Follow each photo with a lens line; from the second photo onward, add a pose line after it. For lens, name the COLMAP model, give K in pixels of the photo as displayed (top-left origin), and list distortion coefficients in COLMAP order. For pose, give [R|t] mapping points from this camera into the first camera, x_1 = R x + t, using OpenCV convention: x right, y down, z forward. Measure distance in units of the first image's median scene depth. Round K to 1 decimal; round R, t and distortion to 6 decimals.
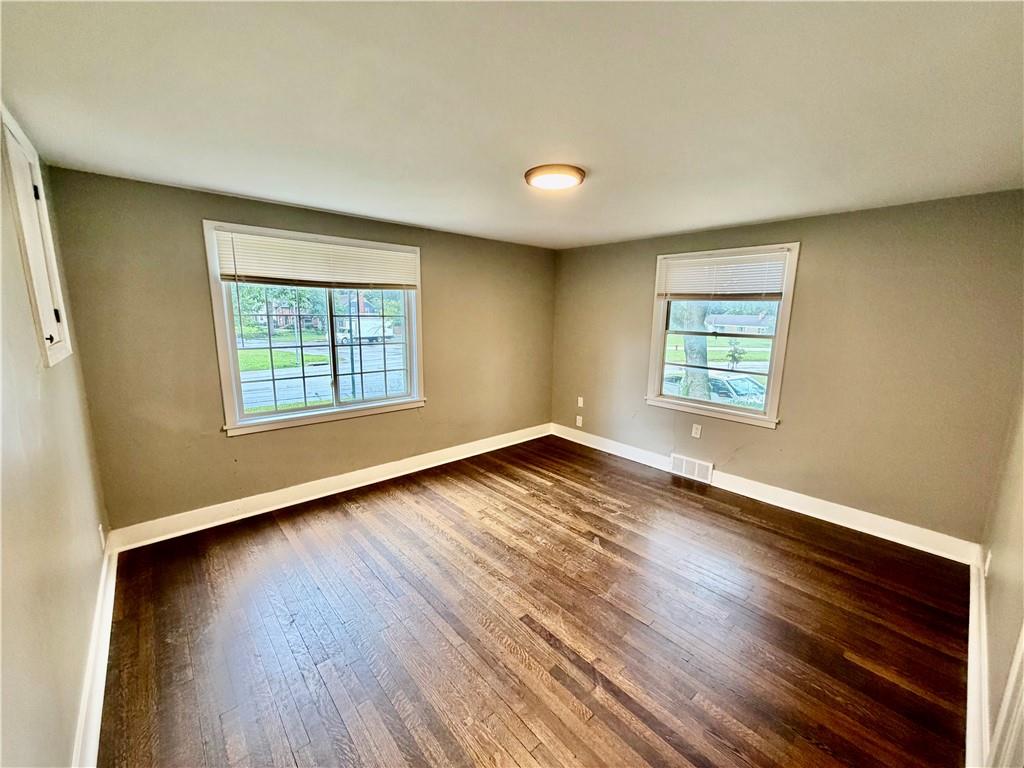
lens RADIAL K [[409.3, 0, 512.0], [0, 409.3, 384.0], [0, 0, 1]] dist [0.001221, 0.000153]
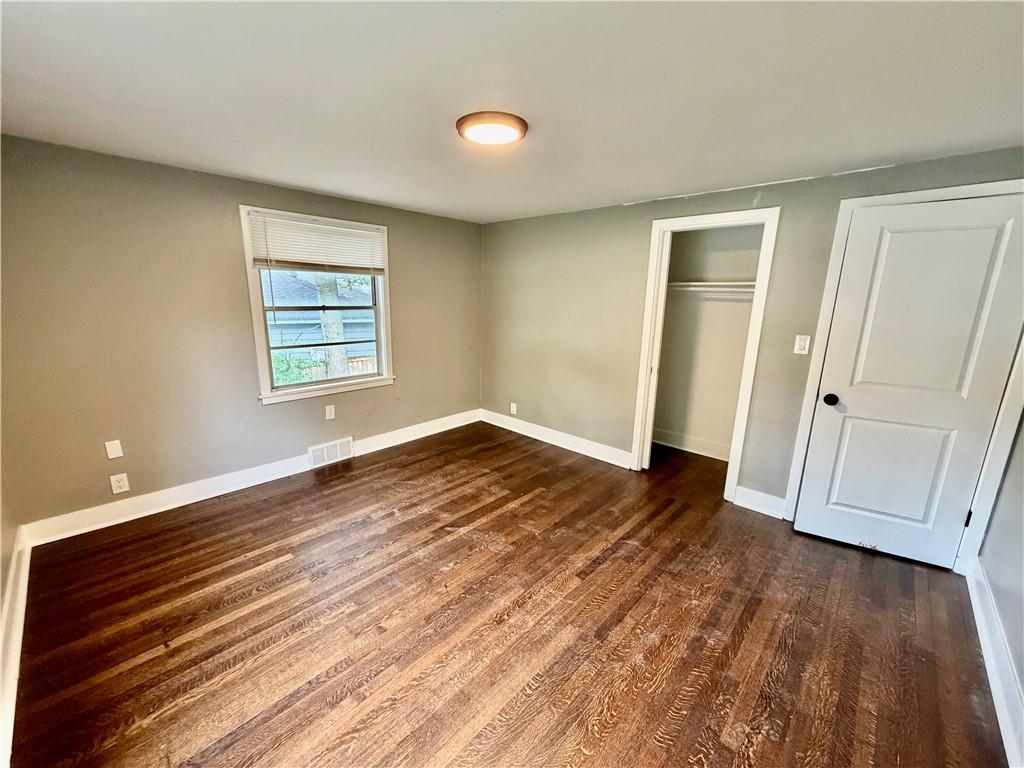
lens RADIAL K [[409.3, 0, 512.0], [0, 409.3, 384.0], [0, 0, 1]] dist [0.001221, 0.000153]
pose [[-0.092811, -0.234008, 0.967795, -0.532845], [0.150276, 0.957564, 0.245945, -0.127547], [-0.984278, 0.168263, -0.053707, 0.696088]]
